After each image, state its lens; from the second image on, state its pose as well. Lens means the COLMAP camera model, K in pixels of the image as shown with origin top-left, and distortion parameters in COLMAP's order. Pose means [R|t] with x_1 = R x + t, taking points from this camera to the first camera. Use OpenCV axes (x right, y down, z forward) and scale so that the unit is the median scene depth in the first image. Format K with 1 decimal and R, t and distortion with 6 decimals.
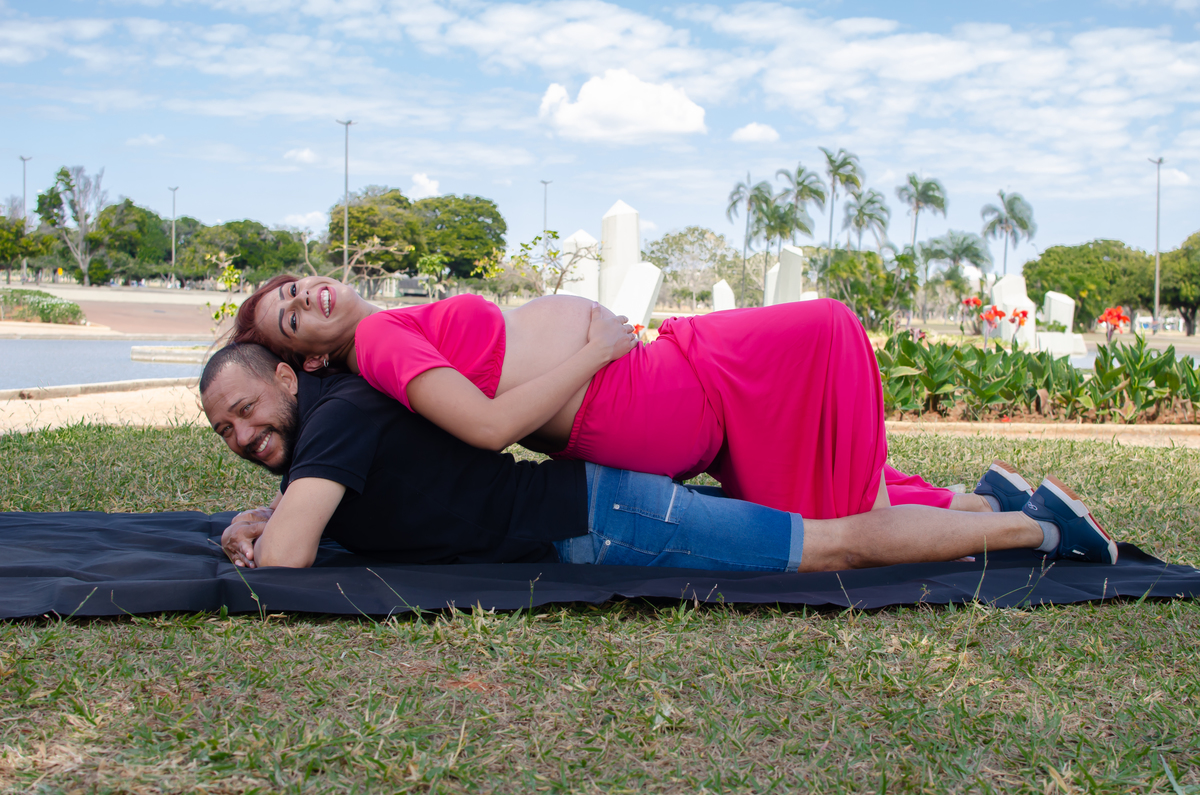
lens RADIAL K [[1789.5, 0, 641.3], [0, 1789.5, 399.1], [0, 0, 1]] dist [-0.198067, 0.156612]
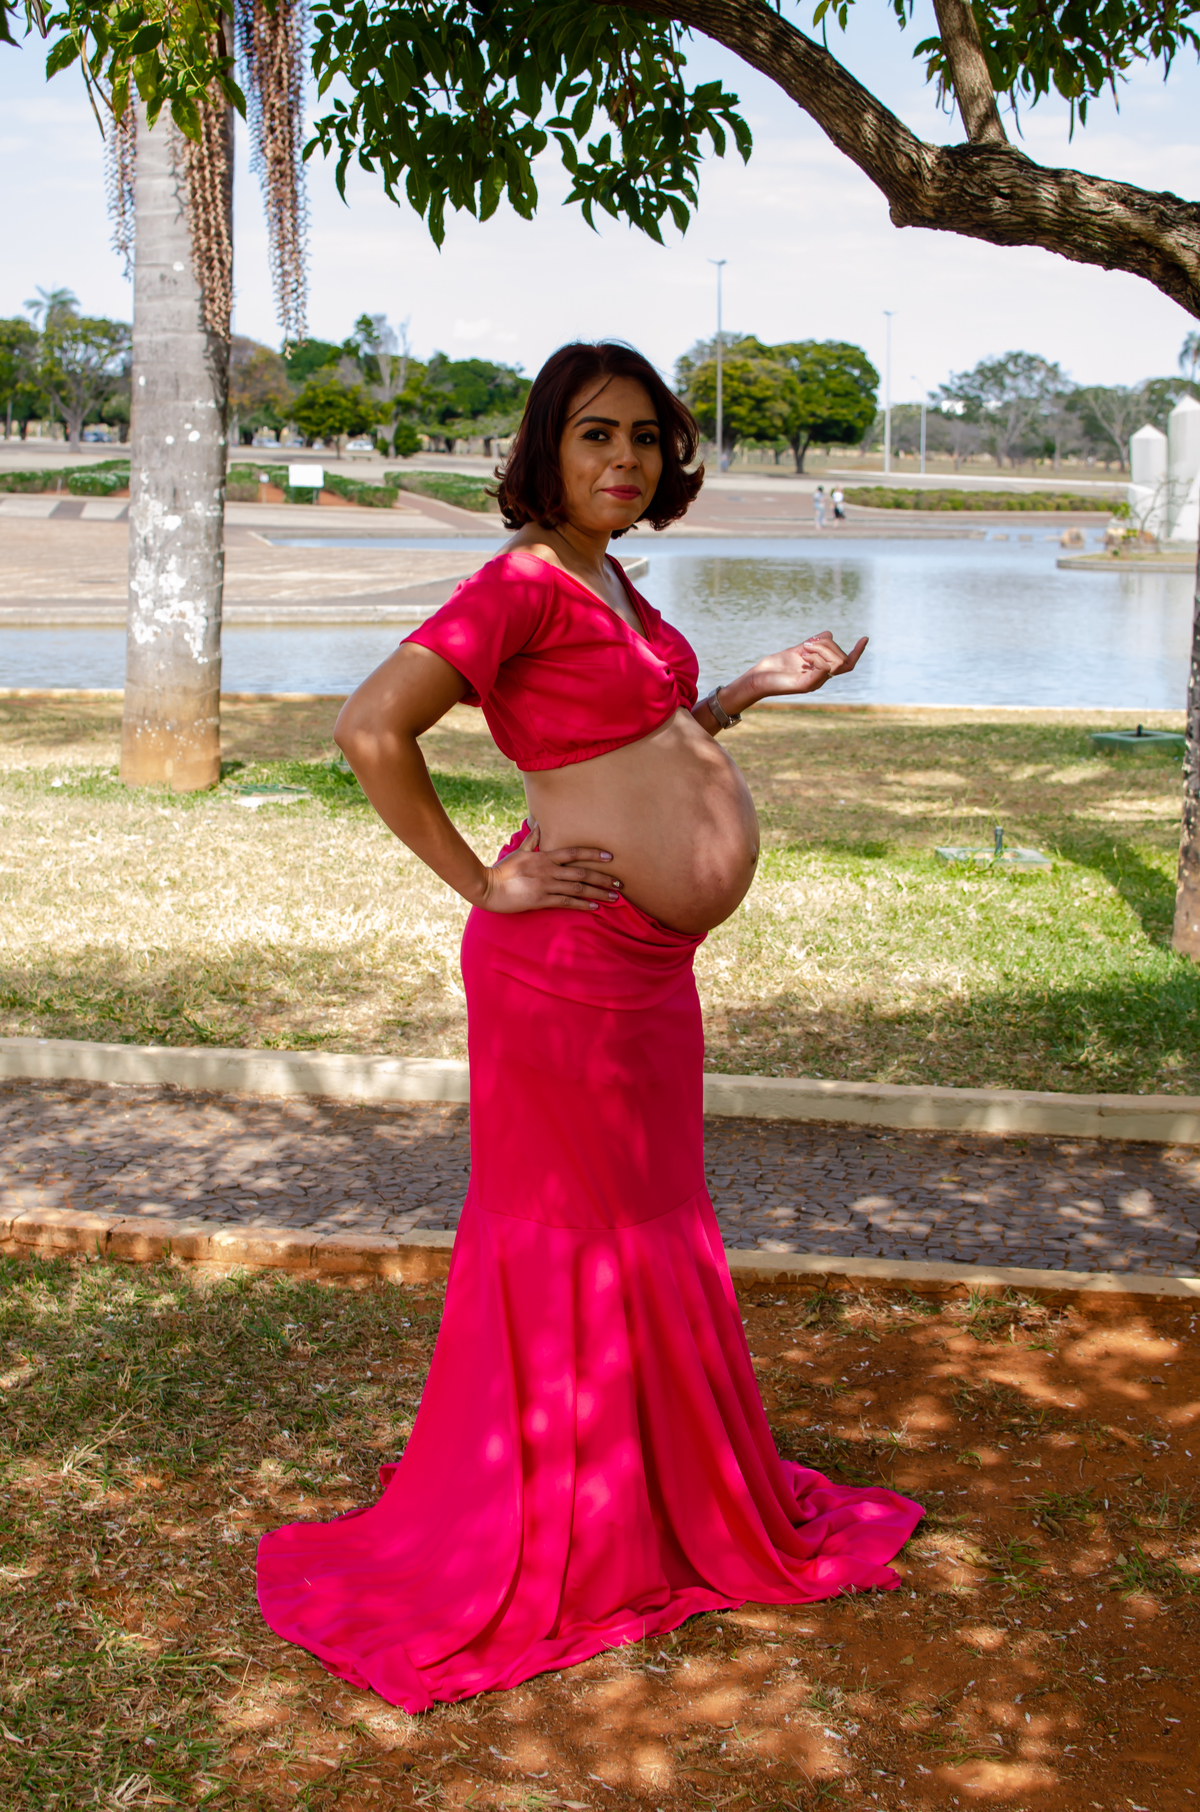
lens RADIAL K [[2702.2, 0, 599.4], [0, 2702.2, 872.2], [0, 0, 1]] dist [-0.198067, 0.156612]
pose [[0.995849, 0.004609, -0.090905, -0.092579], [0.004852, 0.994608, 0.103590, -0.000290], [0.090892, -0.103601, 0.990457, -0.250140]]
